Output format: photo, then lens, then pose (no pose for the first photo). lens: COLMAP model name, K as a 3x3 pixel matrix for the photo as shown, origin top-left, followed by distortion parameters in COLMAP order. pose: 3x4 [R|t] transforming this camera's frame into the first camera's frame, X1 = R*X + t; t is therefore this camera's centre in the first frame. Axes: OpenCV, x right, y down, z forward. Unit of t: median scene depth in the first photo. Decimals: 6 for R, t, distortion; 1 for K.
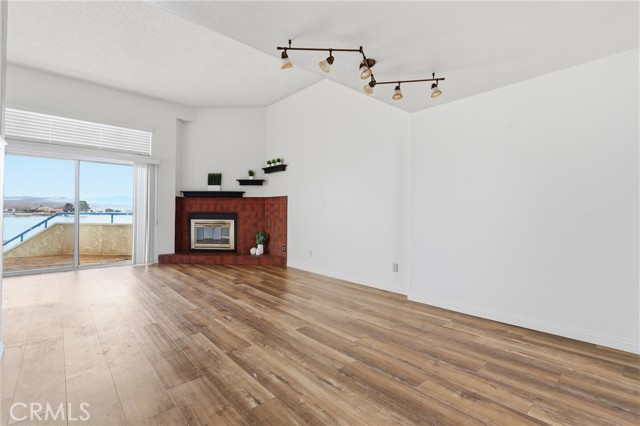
lens RADIAL K [[299.6, 0, 319.6], [0, 299.6, 213.4], [0, 0, 1]] dist [0.002990, 0.000863]
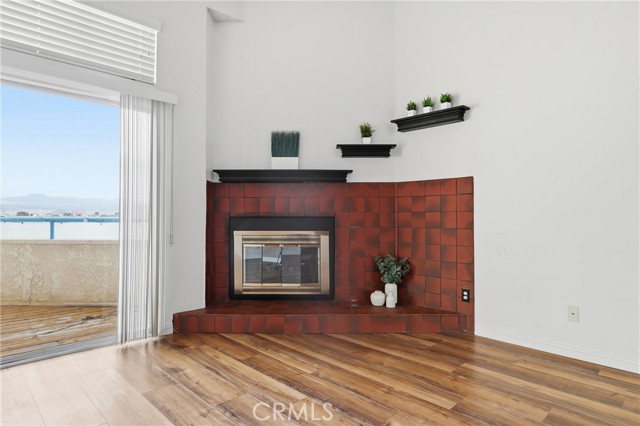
lens RADIAL K [[379.6, 0, 321.2], [0, 379.6, 213.0], [0, 0, 1]] dist [-0.000347, -0.001119]
pose [[0.998254, -0.008332, 0.058481, -0.335096], [0.008702, 0.999944, -0.006072, -0.003141], [-0.058427, 0.006570, 0.998270, 0.413854]]
